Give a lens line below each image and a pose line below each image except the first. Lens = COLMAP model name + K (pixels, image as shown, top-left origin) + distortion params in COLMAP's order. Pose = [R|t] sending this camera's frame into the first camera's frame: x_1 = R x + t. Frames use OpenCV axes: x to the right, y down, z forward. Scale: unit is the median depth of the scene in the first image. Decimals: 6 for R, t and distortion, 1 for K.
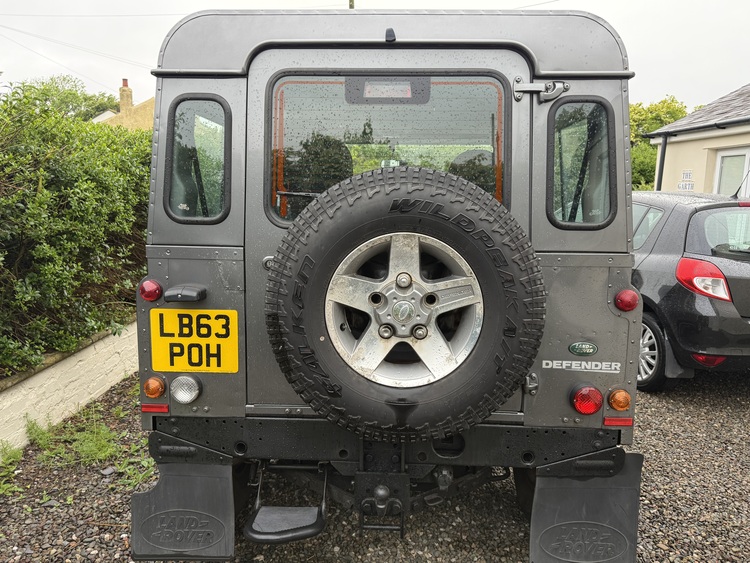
lens RADIAL K [[578.5, 0, 374.4], [0, 578.5, 281.4], [0, 0, 1]] dist [0.039658, -0.009595]
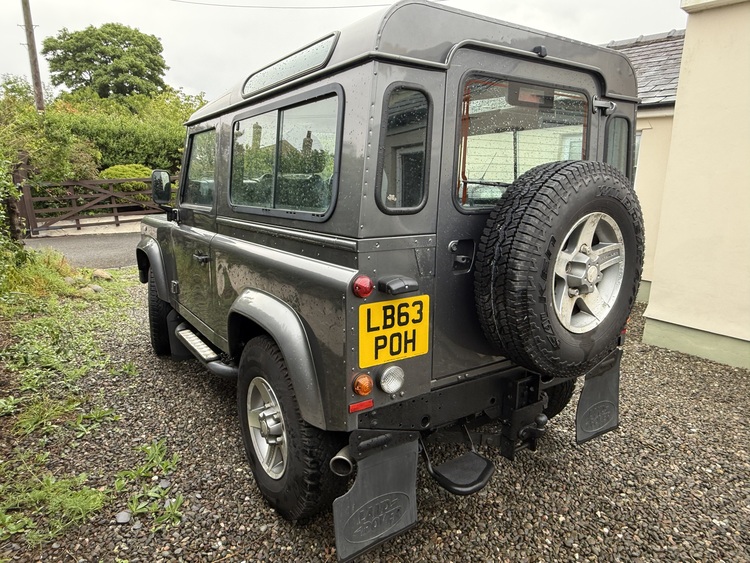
lens RADIAL K [[503.9, 0, 377.1], [0, 503.9, 282.2], [0, 0, 1]] dist [0.005810, -0.003398]
pose [[0.801396, -0.124071, 0.585125, -0.840622], [0.093997, 0.992218, 0.081653, -0.056037], [-0.590703, -0.010436, 0.806822, 0.311605]]
